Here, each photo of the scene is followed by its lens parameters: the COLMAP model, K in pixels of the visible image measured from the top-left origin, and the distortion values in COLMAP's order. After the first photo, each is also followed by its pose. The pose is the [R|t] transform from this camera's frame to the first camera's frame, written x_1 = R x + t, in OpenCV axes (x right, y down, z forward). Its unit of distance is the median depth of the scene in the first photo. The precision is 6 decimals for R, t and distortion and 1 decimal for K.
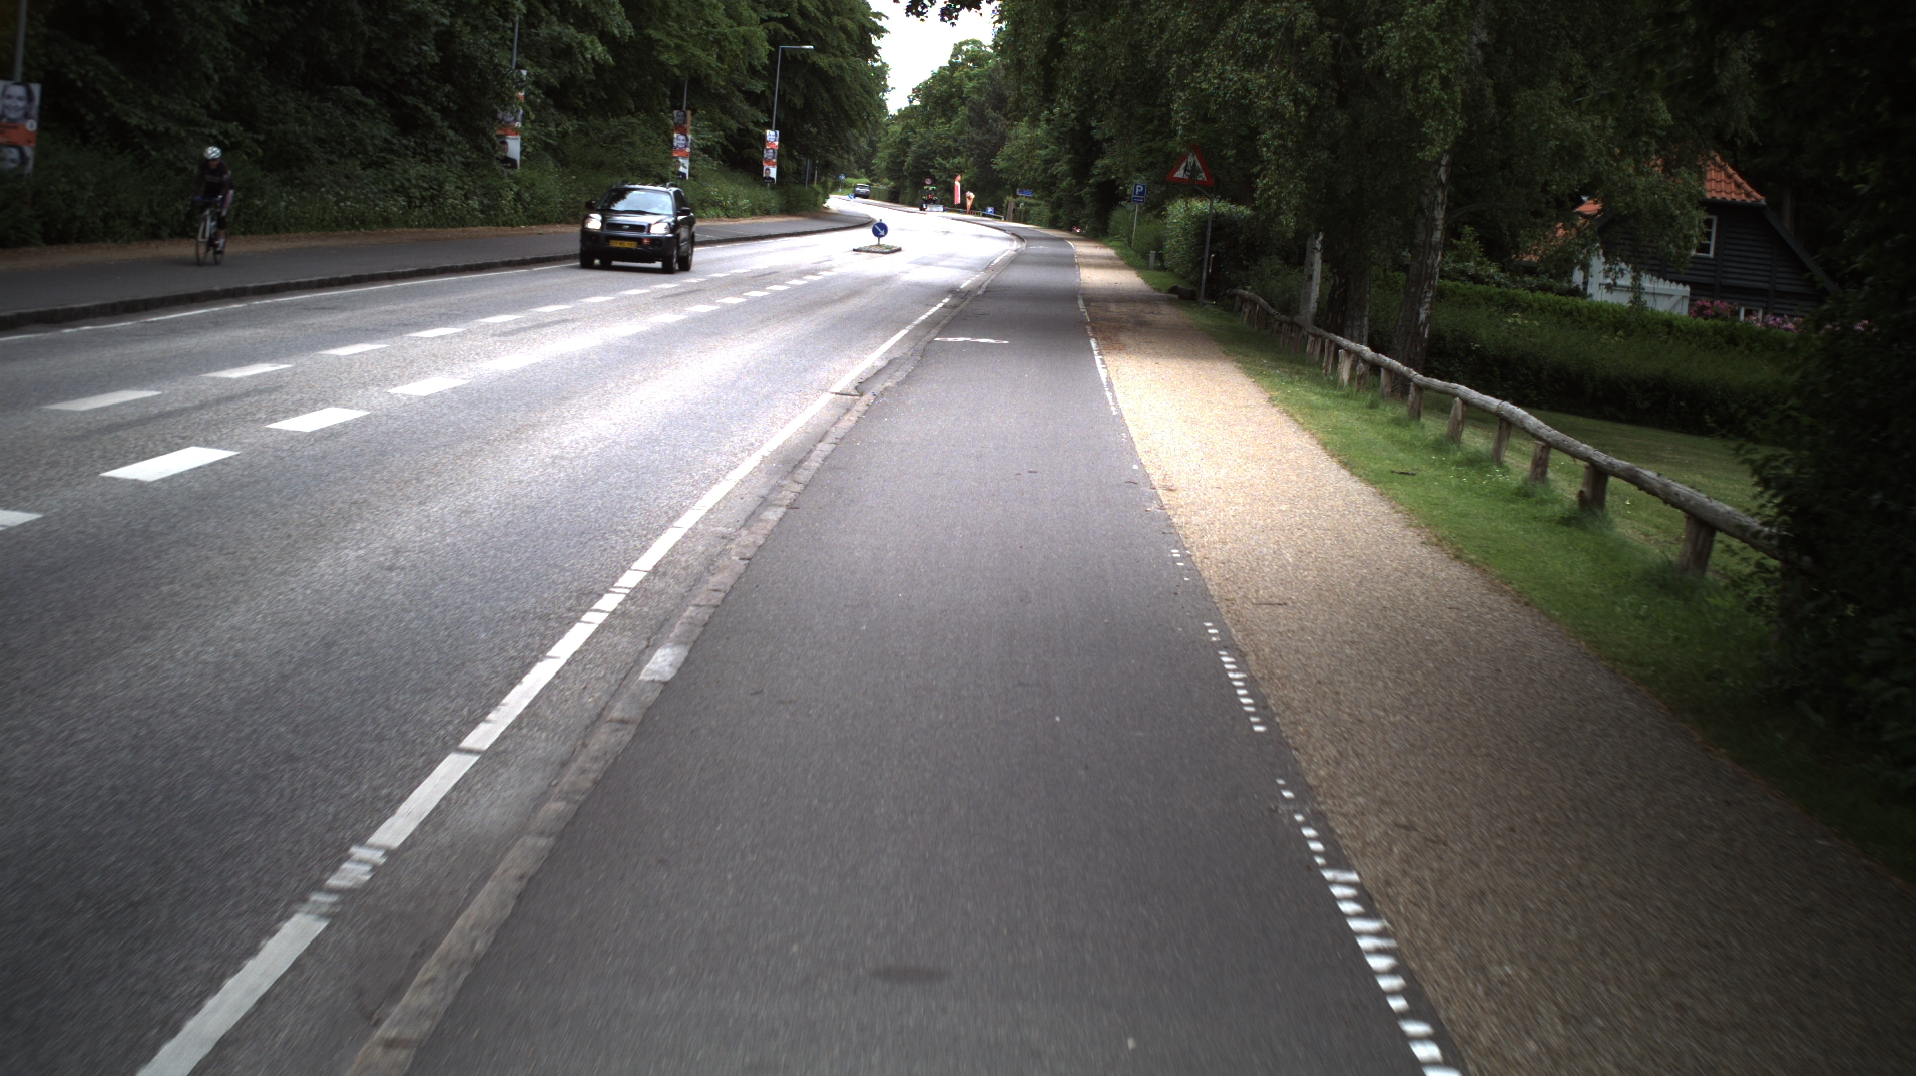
lens RADIAL K [[3554.7, 0, 958.0], [0, 3554.7, 538.0], [0, 0, 1]] dist [-0.309988, 0.457114]
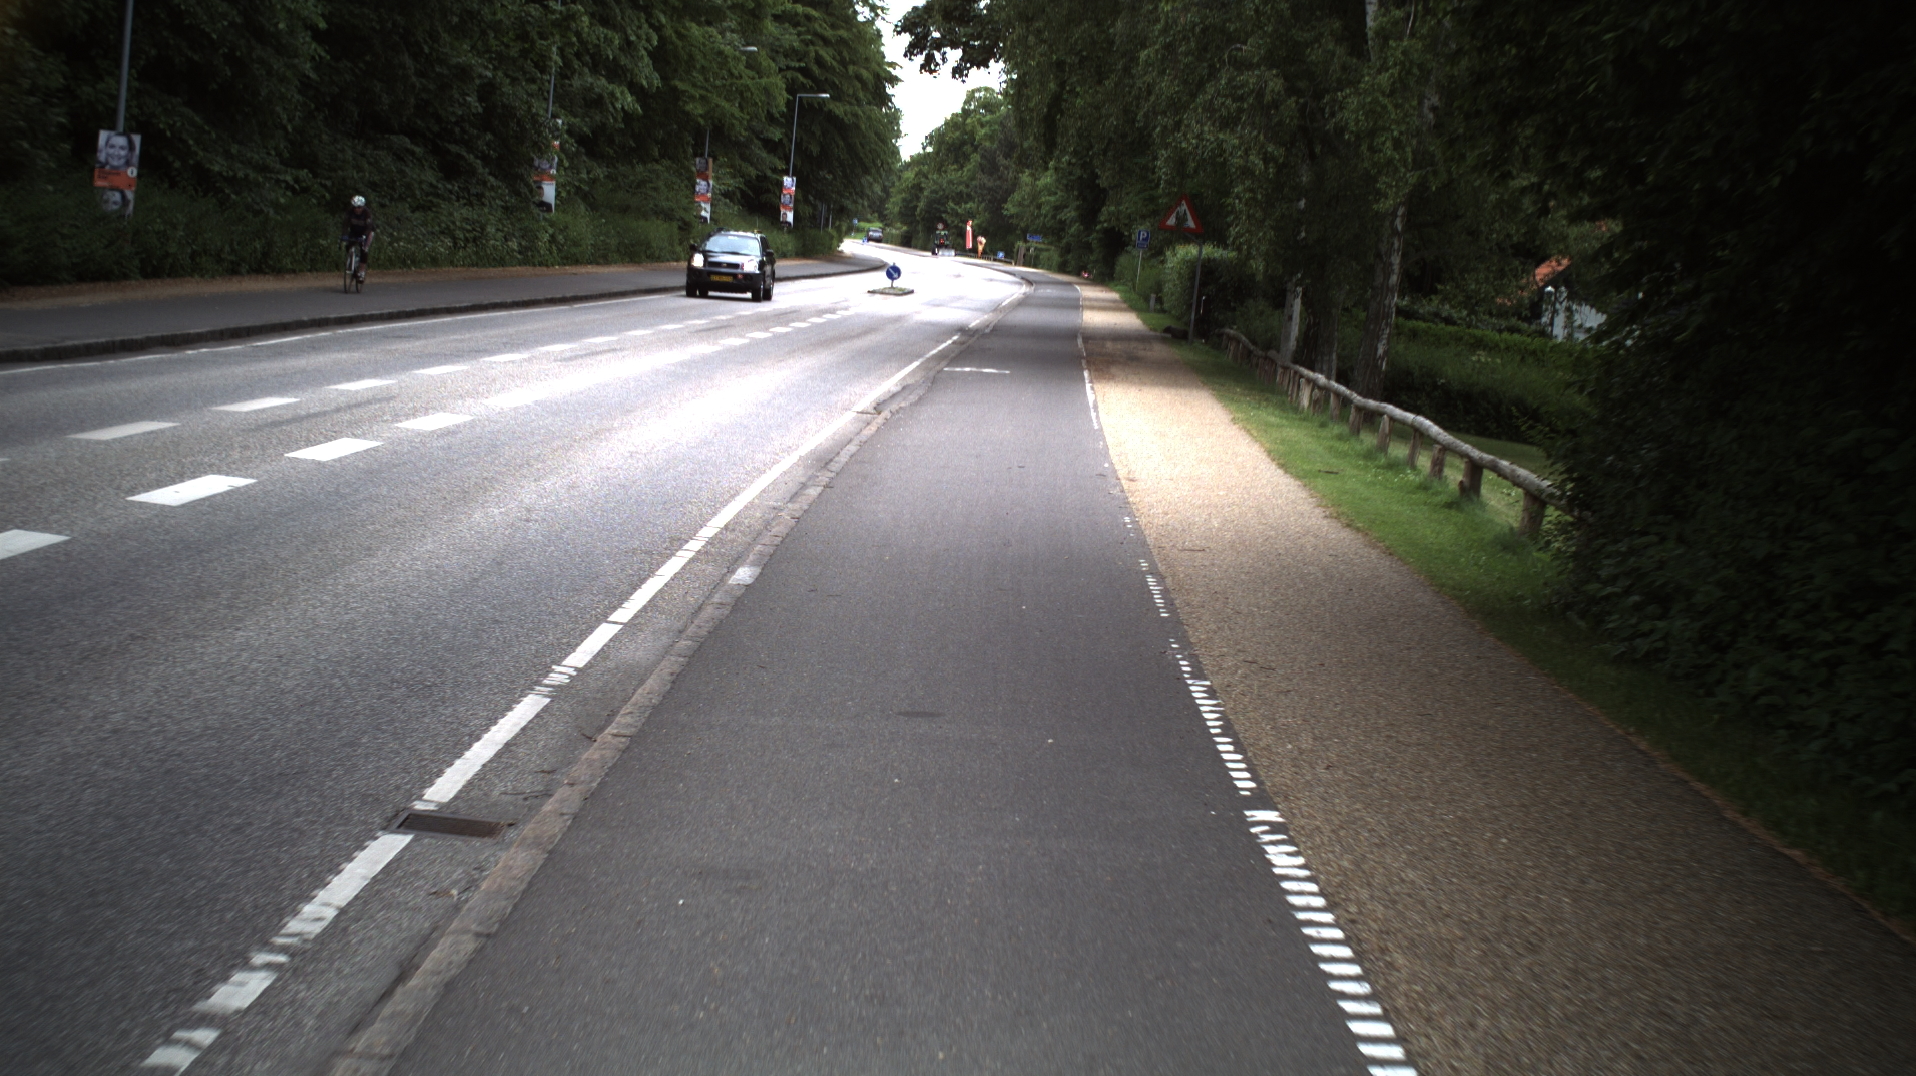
lens RADIAL K [[3554.7, 0, 958.0], [0, 3554.7, 538.0], [0, 0, 1]] dist [-0.309988, 0.457114]
pose [[0.999976, 0.006227, -0.002938, 0.000906], [-0.006264, 0.999902, -0.012554, 0.006672], [0.002860, 0.012572, 0.999917, -0.069980]]
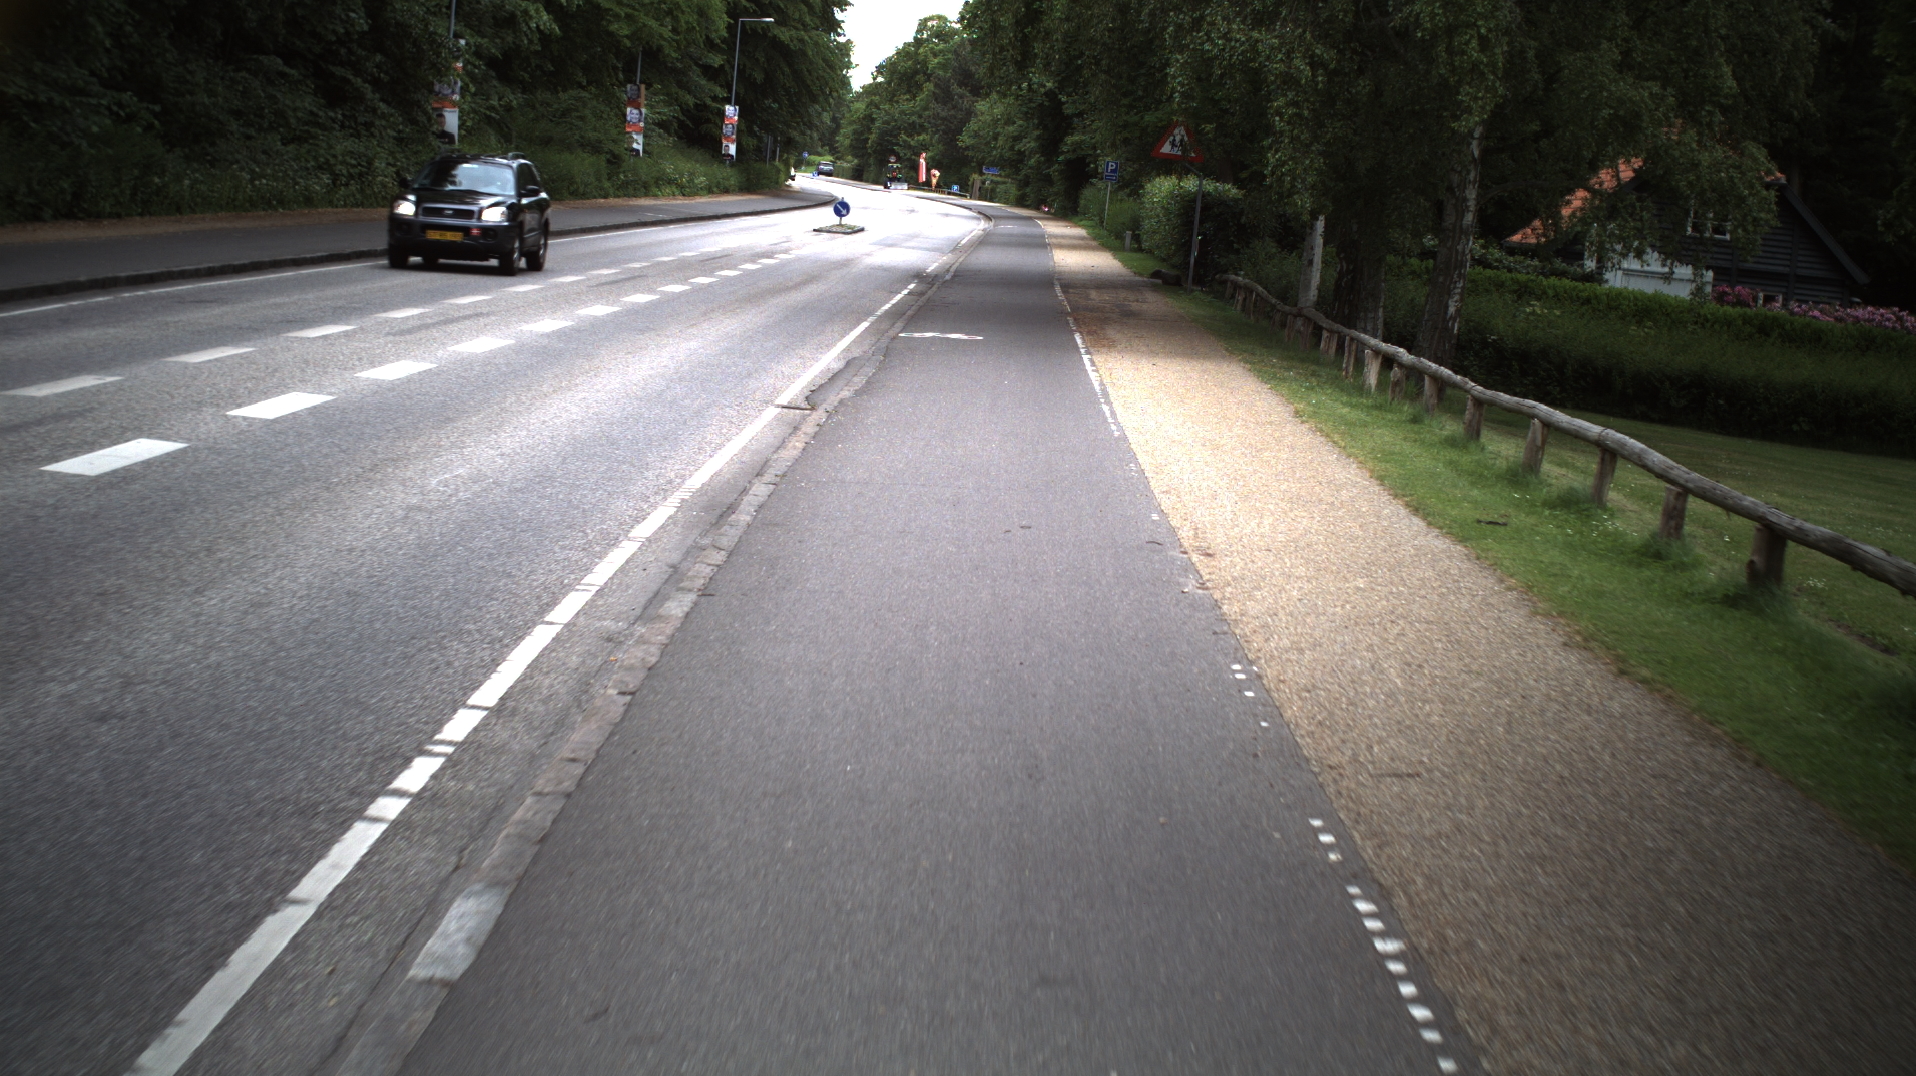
lens RADIAL K [[3554.7, 0, 958.0], [0, 3554.7, 538.0], [0, 0, 1]] dist [-0.309988, 0.457114]
pose [[0.999950, -0.000162, 0.010014, -0.000494], [0.000100, 0.999981, 0.006214, -0.006548], [-0.010015, -0.006213, 0.999931, 0.069815]]
